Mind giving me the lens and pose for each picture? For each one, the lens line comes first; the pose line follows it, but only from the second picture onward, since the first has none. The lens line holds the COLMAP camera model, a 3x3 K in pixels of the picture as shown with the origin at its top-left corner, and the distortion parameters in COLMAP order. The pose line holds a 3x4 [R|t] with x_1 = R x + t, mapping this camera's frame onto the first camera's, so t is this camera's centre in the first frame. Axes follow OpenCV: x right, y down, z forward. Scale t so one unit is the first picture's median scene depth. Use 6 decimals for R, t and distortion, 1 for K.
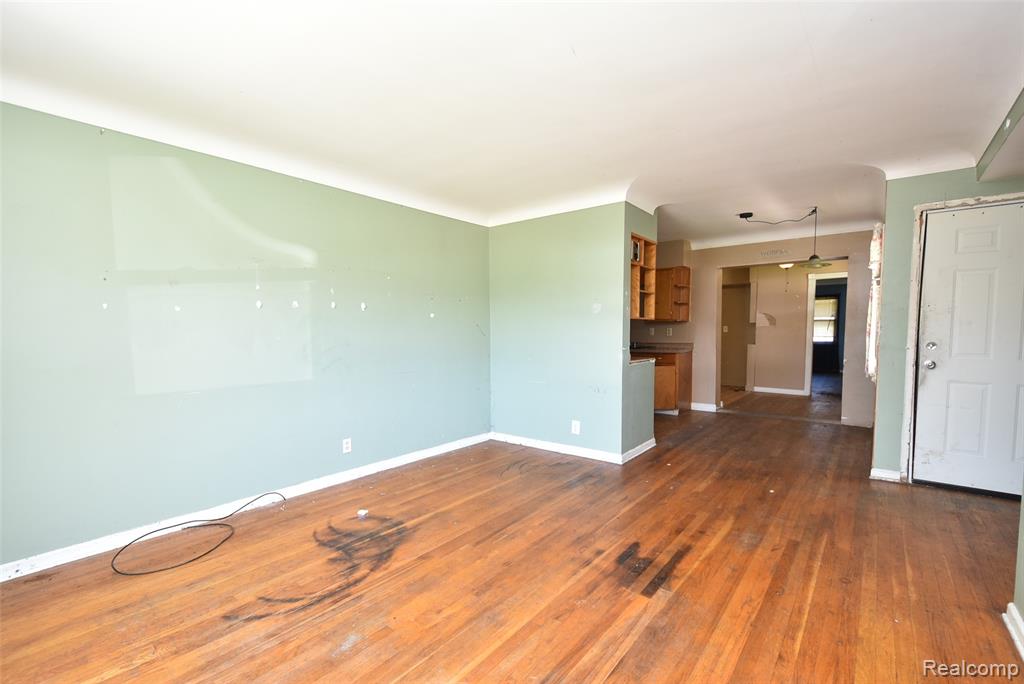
lens RADIAL K [[453.2, 0, 523.3], [0, 453.2, 358.9], [0, 0, 1]] dist [0.009709, -0.008479]
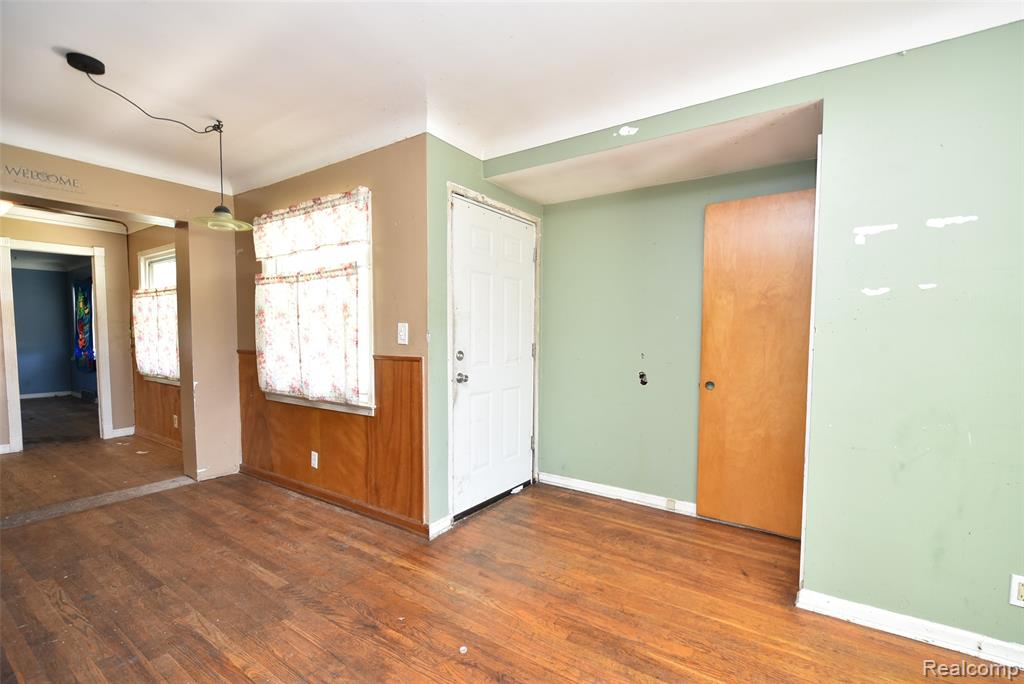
lens RADIAL K [[453.2, 0, 523.3], [0, 453.2, 358.9], [0, 0, 1]] dist [0.009709, -0.008479]
pose [[-0.083586, -0.053338, 0.995072, 0.042254], [0.062217, 0.996339, 0.058632, -0.065772], [-0.994556, 0.066811, -0.079962, 0.951479]]
